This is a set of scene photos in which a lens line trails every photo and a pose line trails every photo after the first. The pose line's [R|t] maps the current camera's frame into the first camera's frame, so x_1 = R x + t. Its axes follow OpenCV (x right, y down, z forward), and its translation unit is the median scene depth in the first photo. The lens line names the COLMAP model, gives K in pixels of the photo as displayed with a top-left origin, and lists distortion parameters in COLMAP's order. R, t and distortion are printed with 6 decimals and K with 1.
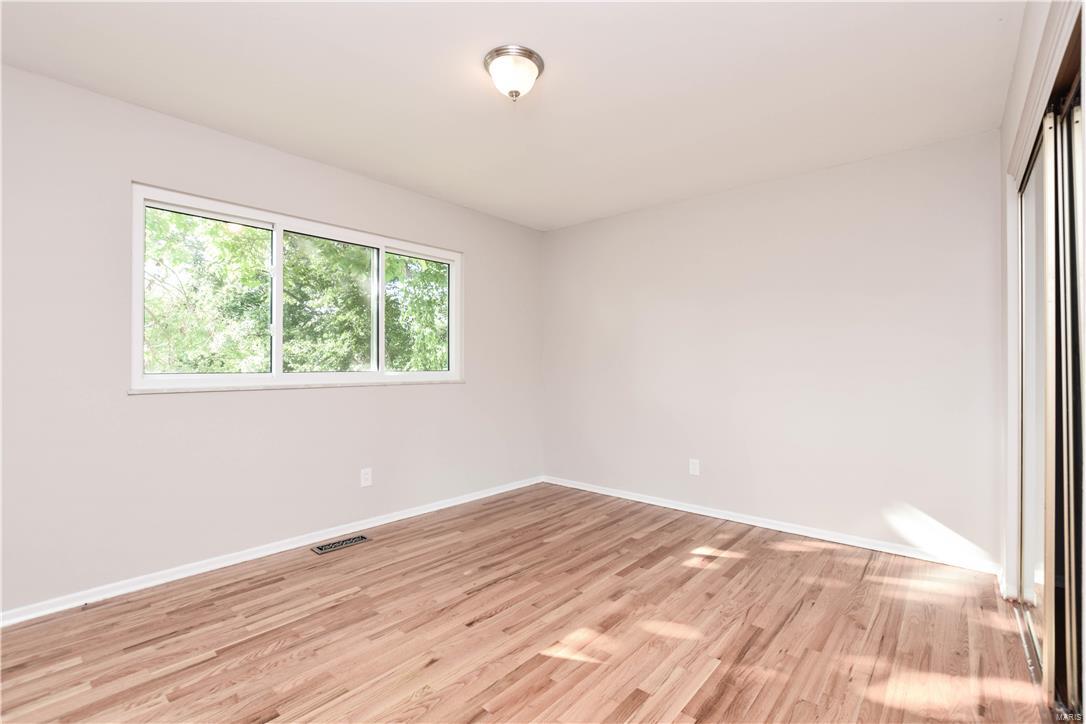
lens RADIAL K [[480.4, 0, 543.0], [0, 480.4, 362.0], [0, 0, 1]] dist [-0.025389, 0.005813]
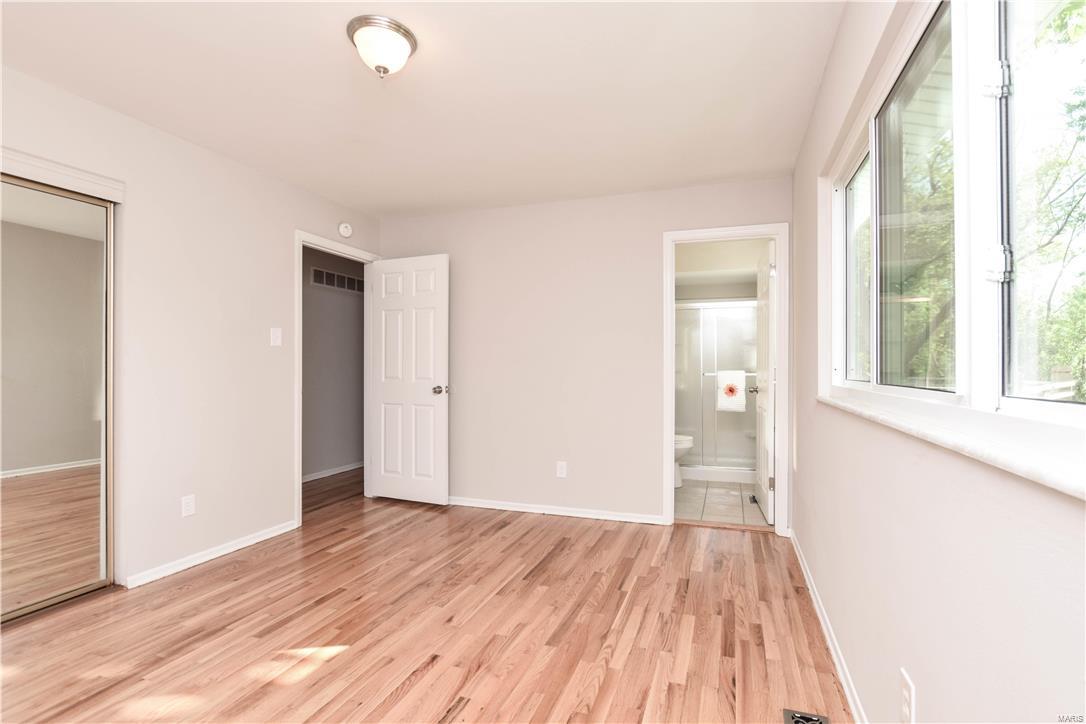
lens RADIAL K [[480.4, 0, 543.0], [0, 480.4, 362.0], [0, 0, 1]] dist [-0.025389, 0.005813]
pose [[-0.932306, -0.003974, -0.361648, -0.020906], [0.000486, 0.999925, -0.012240, 0.015535], [0.361669, -0.011587, -0.932234, 1.961446]]
